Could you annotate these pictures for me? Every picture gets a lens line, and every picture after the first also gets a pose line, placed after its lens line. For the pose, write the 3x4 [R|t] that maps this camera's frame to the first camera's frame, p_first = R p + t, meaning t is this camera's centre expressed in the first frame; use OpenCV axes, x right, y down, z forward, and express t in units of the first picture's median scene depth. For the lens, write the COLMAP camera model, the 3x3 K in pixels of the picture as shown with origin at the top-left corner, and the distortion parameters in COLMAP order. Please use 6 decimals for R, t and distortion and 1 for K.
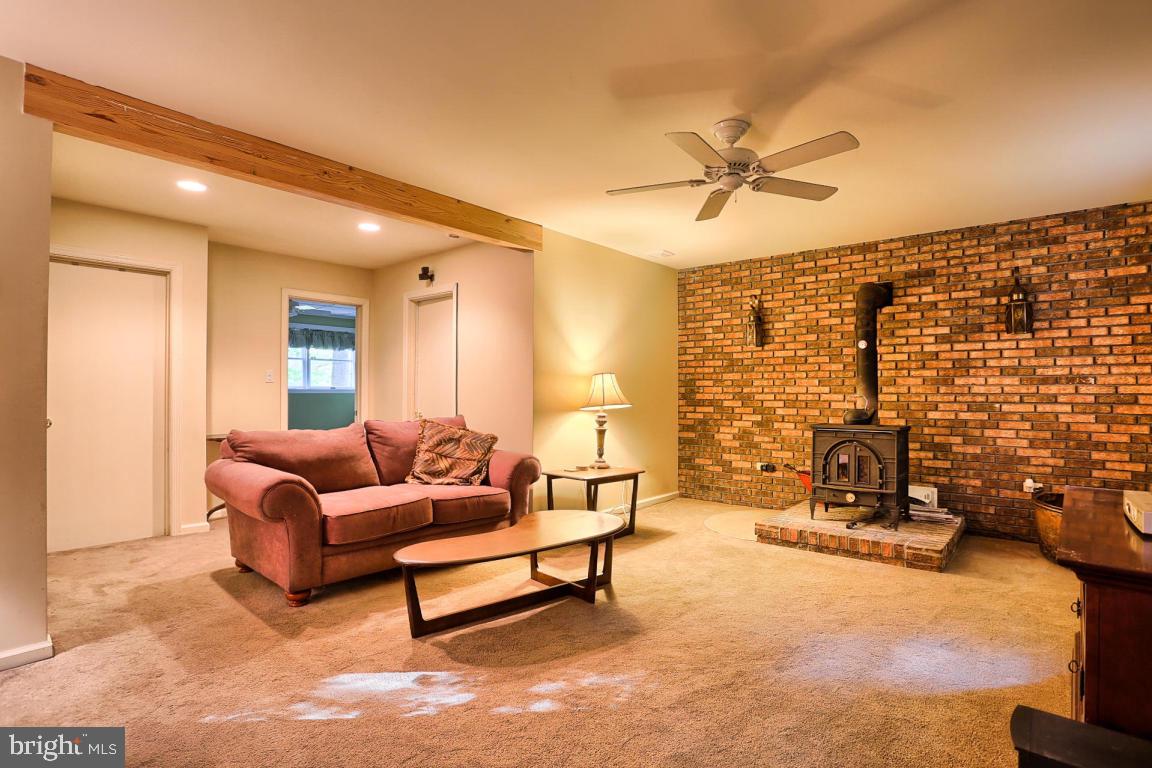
lens RADIAL K [[560.2, 0, 575.2], [0, 560.2, 390.5], [0, 0, 1]] dist [-0.044246, 0.012189]
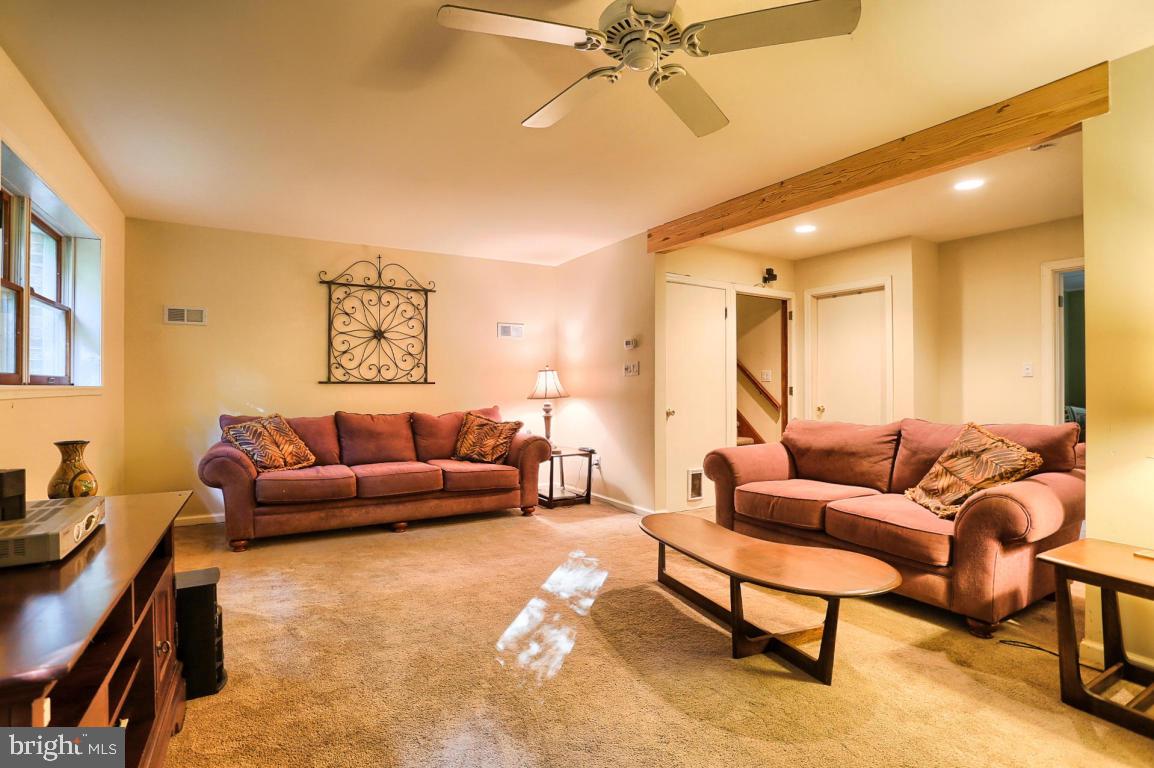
lens RADIAL K [[561.2, 0, 582.1], [0, 561.2, 382.1], [0, 0, 1]] dist [-0.044246, 0.012189]
pose [[-0.290316, -0.012751, -0.956846, 1.476809], [-0.000120, 0.999912, -0.013289, 0.017862], [0.956931, -0.003743, -0.290292, 1.812687]]
